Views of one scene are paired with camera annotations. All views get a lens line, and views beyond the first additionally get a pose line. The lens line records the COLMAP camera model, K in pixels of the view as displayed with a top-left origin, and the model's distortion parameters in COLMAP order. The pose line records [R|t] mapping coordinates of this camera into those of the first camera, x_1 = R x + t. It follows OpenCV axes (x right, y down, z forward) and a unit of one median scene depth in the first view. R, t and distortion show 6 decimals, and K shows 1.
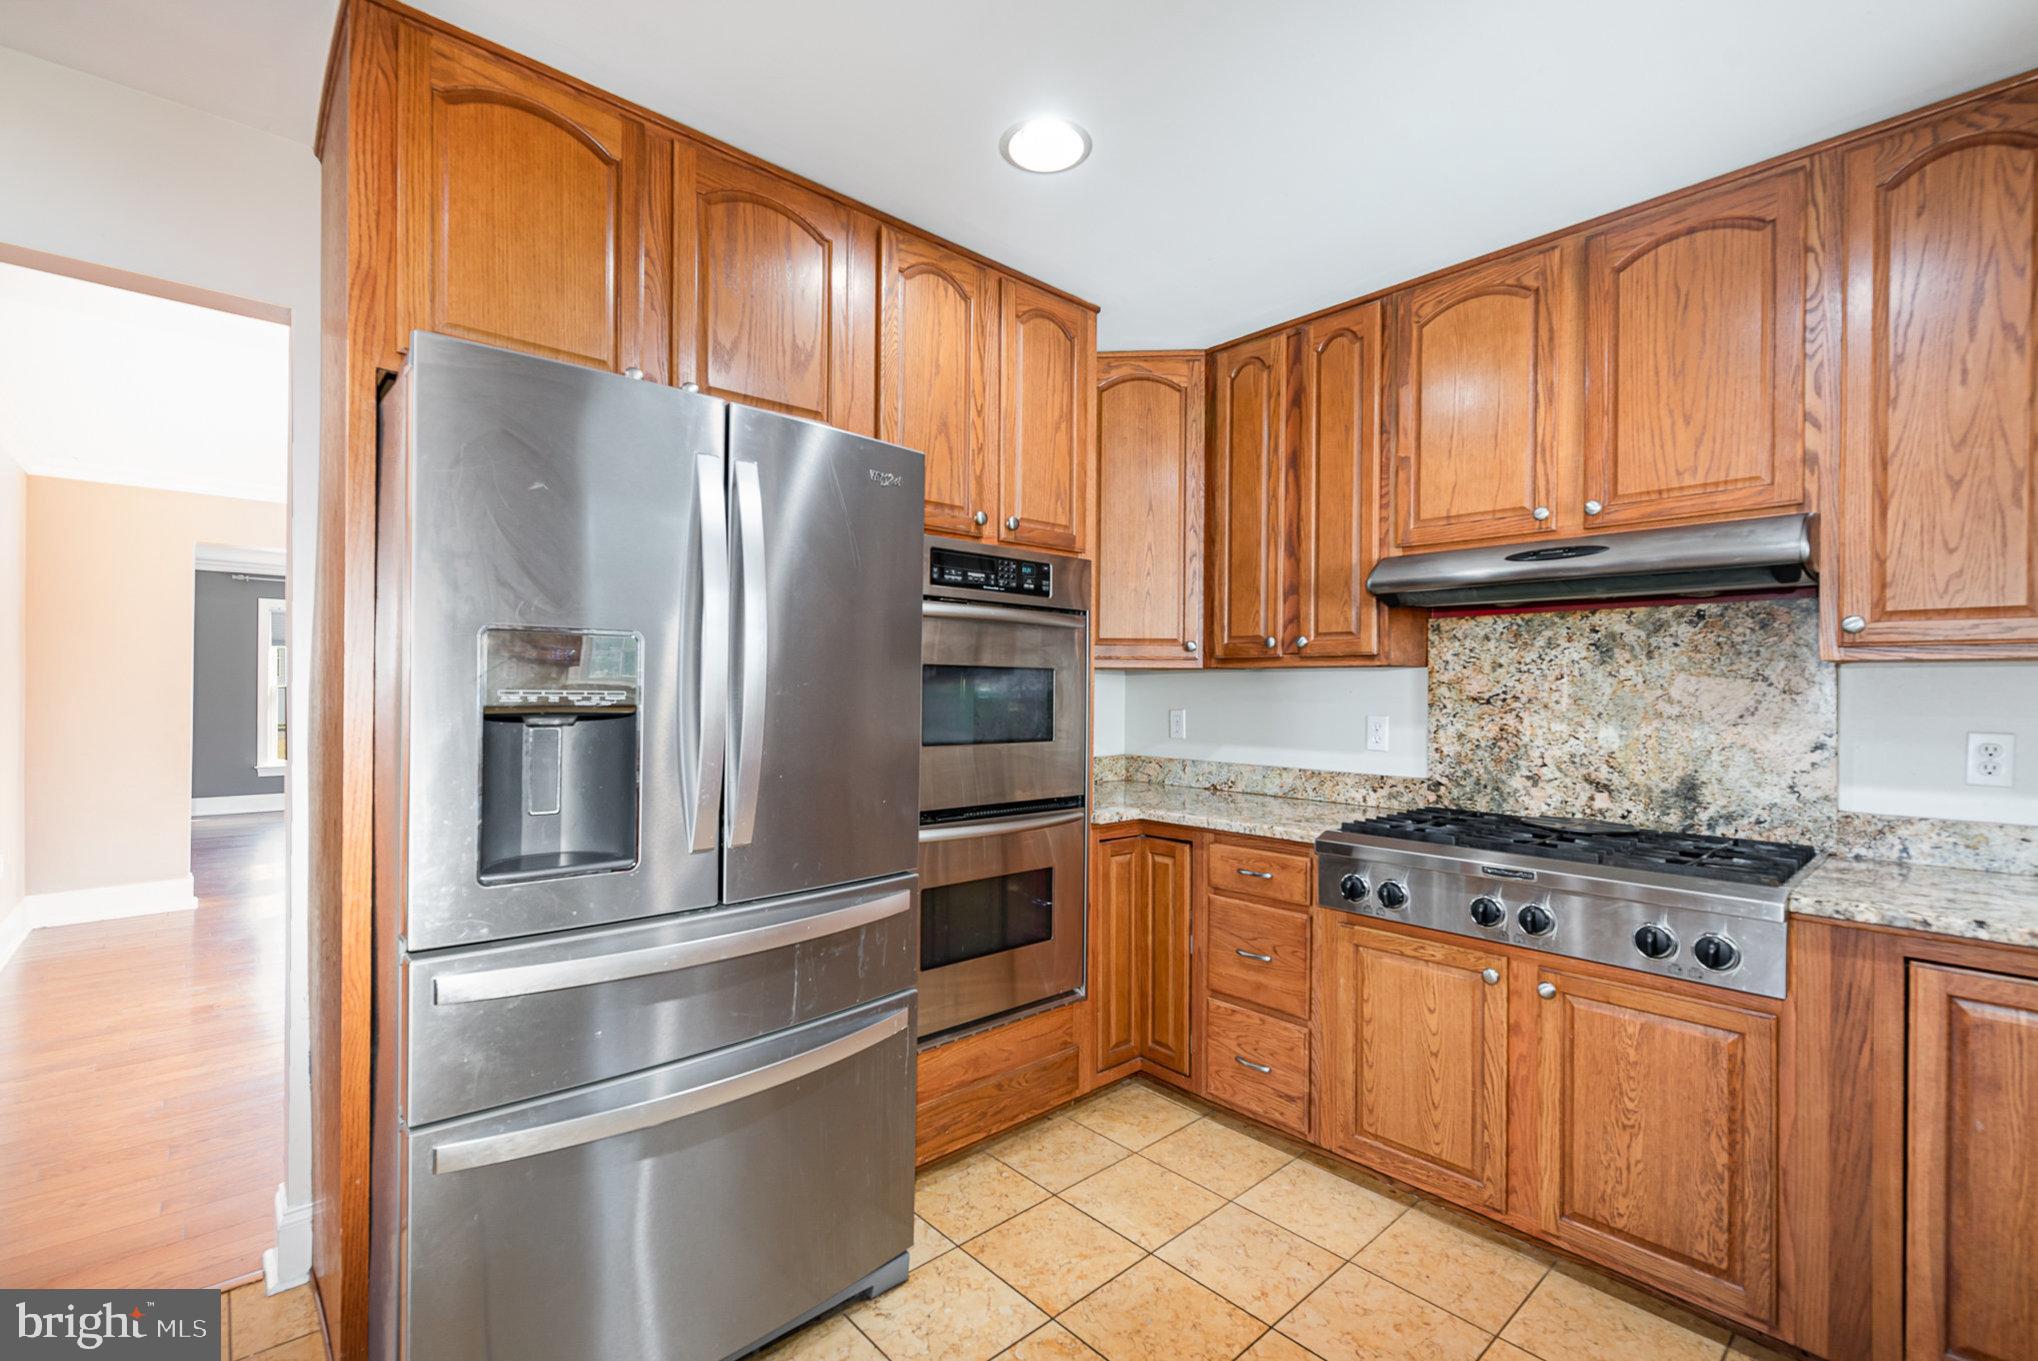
lens RADIAL K [[876.1, 0, 1016.5], [0, 876.1, 695.1], [0, 0, 1]] dist [-0.007556, 0.000233]
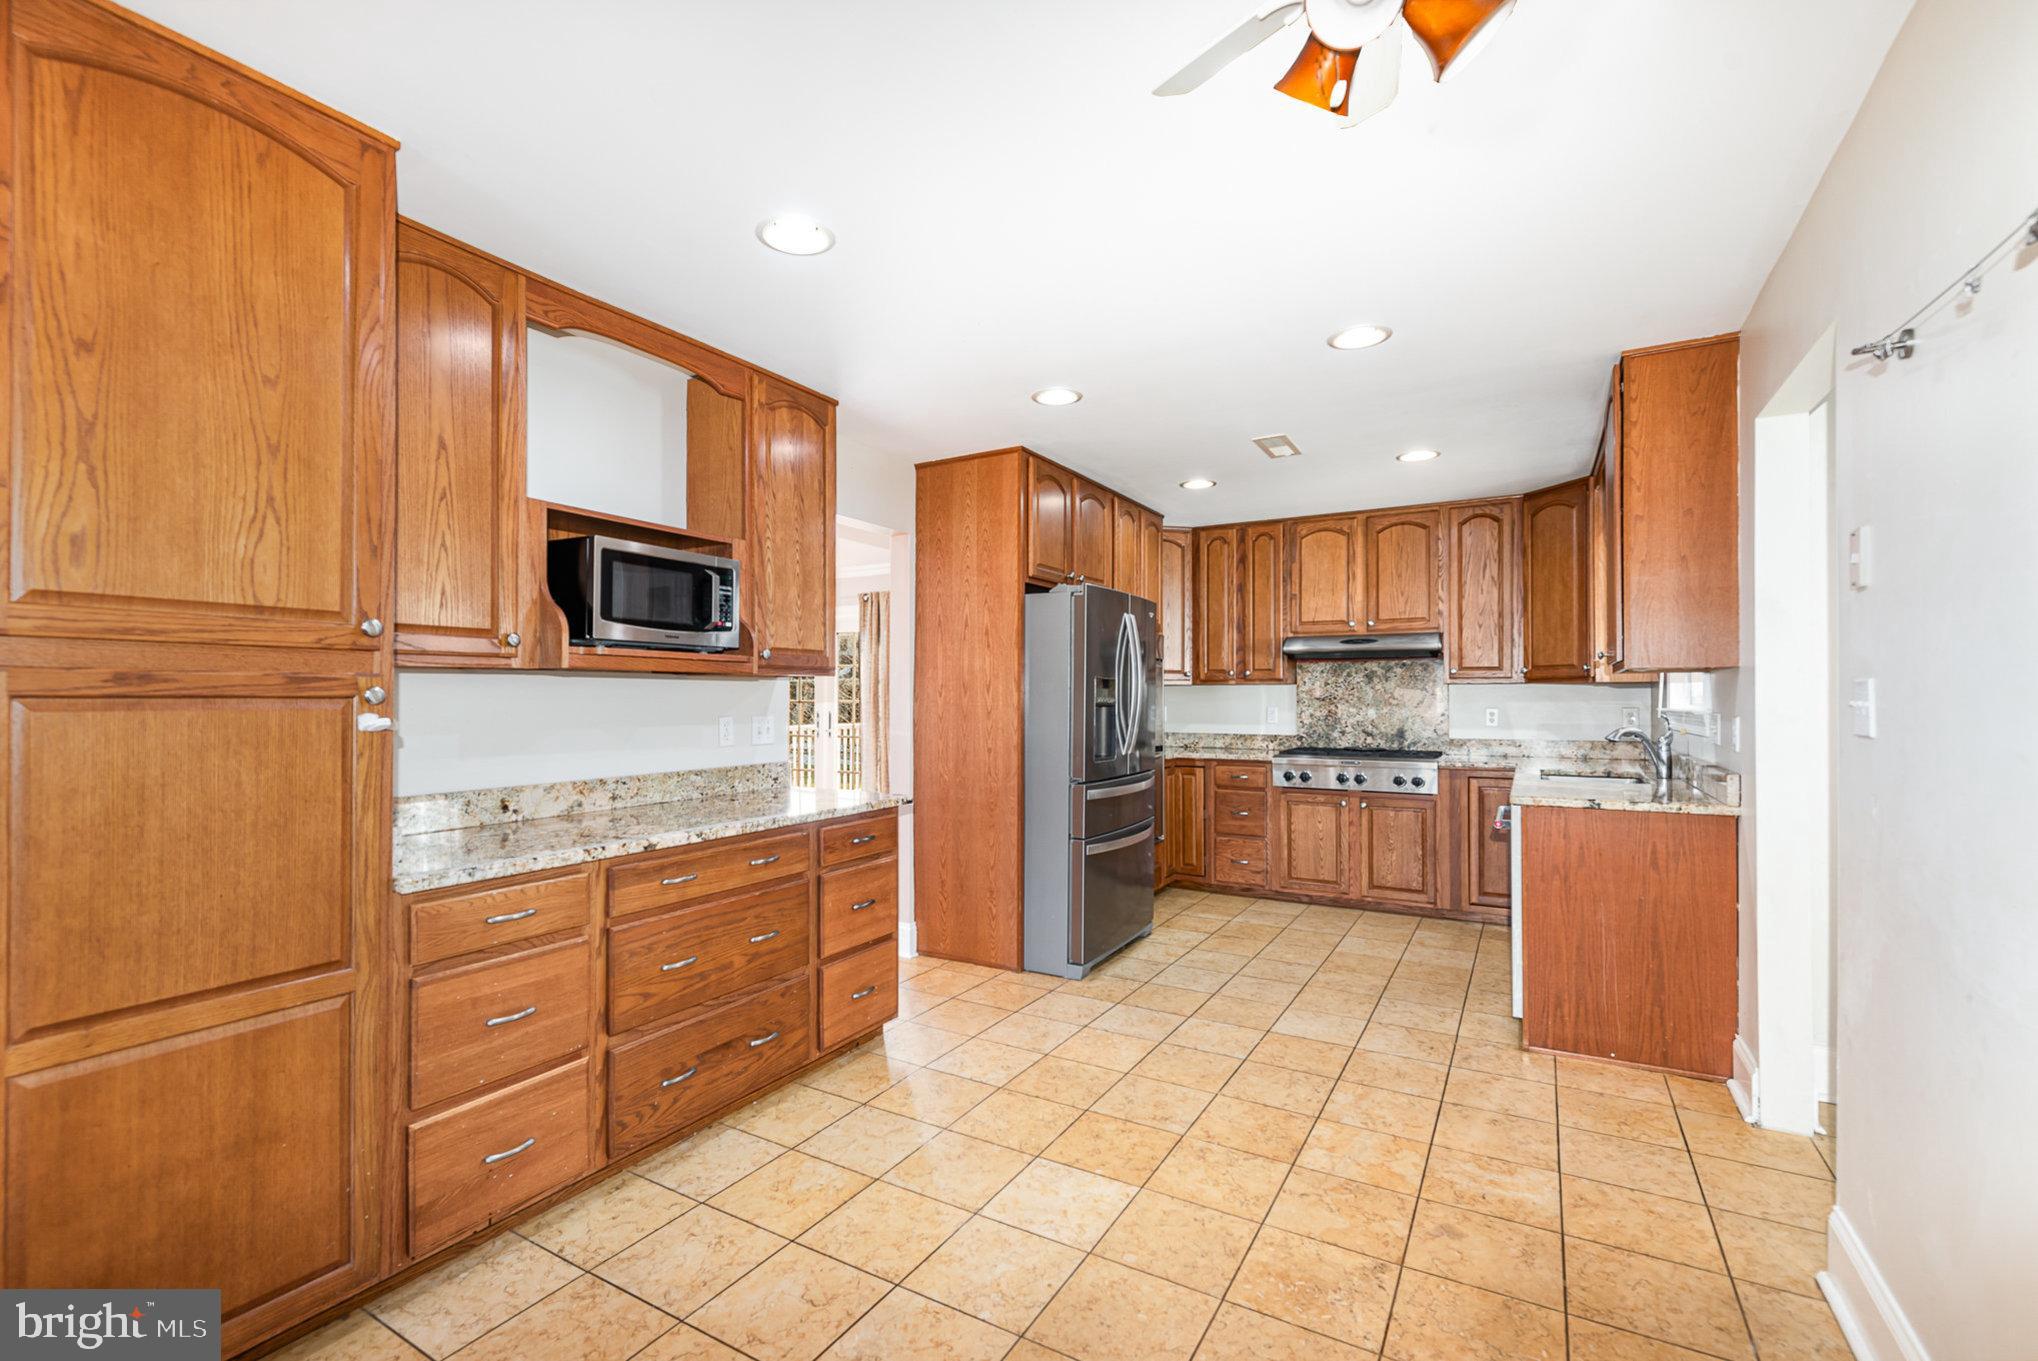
lens RADIAL K [[876.1, 0, 1014.2], [0, 876.1, 692.6], [0, 0, 1]] dist [-0.007556, 0.000233]
pose [[0.953914, -0.006977, 0.299998, -1.031019], [0.009884, 0.999918, -0.008173, -0.000123], [-0.299916, 0.010761, 0.953905, -1.055465]]
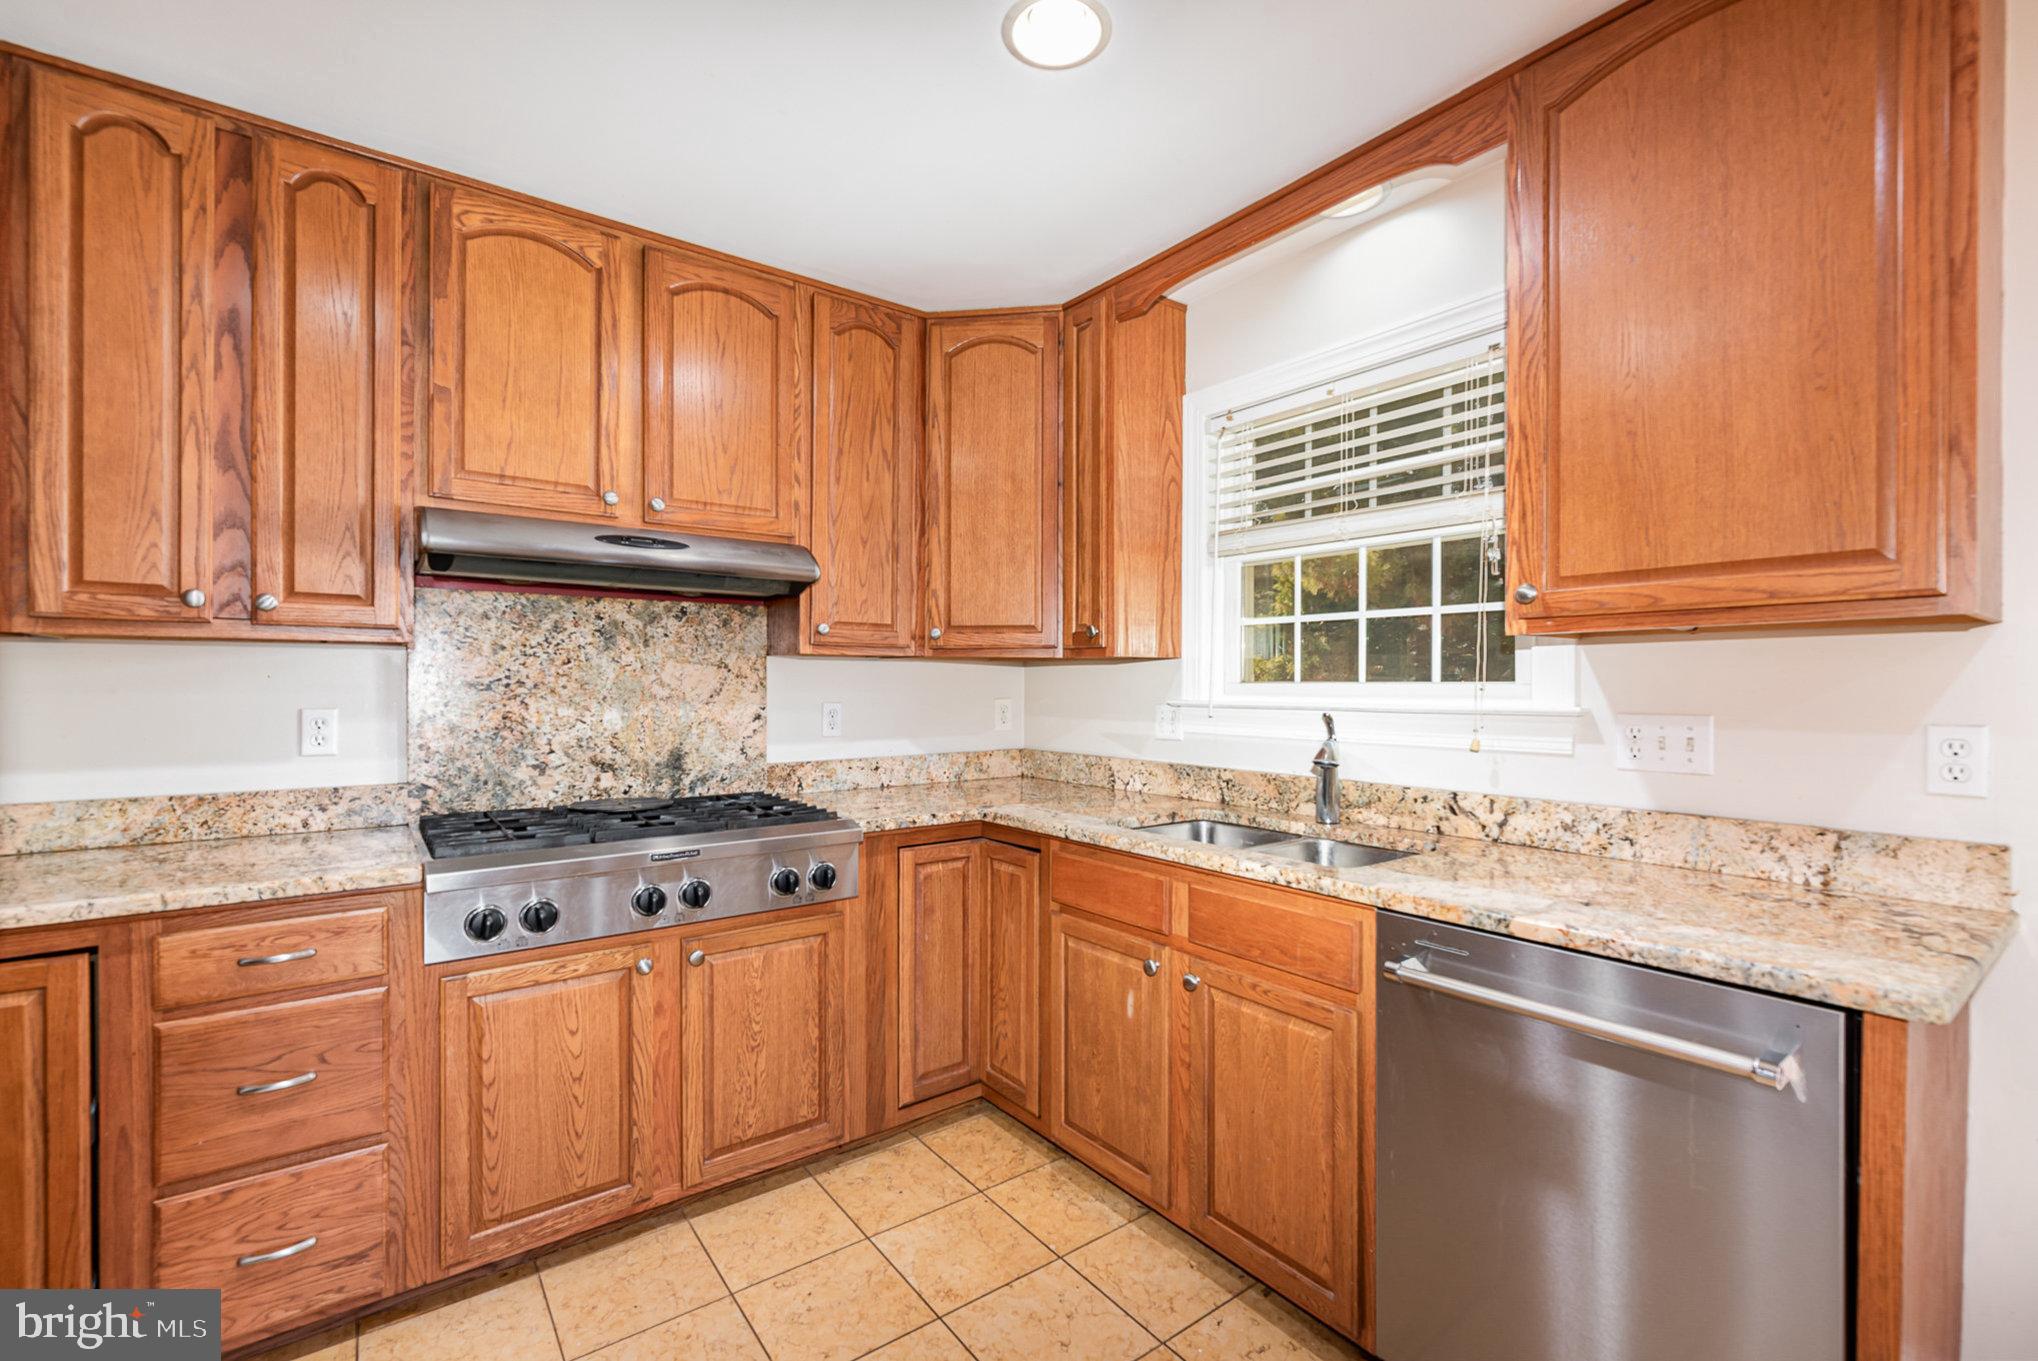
lens RADIAL K [[876.1, 0, 1021.9], [0, 876.1, 687.6], [0, 0, 1]] dist [-0.007556, 0.000233]
pose [[0.086946, -0.013166, 0.996126, -0.342851], [0.003324, 0.999911, 0.012926, -0.002211], [-0.996207, 0.002187, 0.086982, 0.426016]]
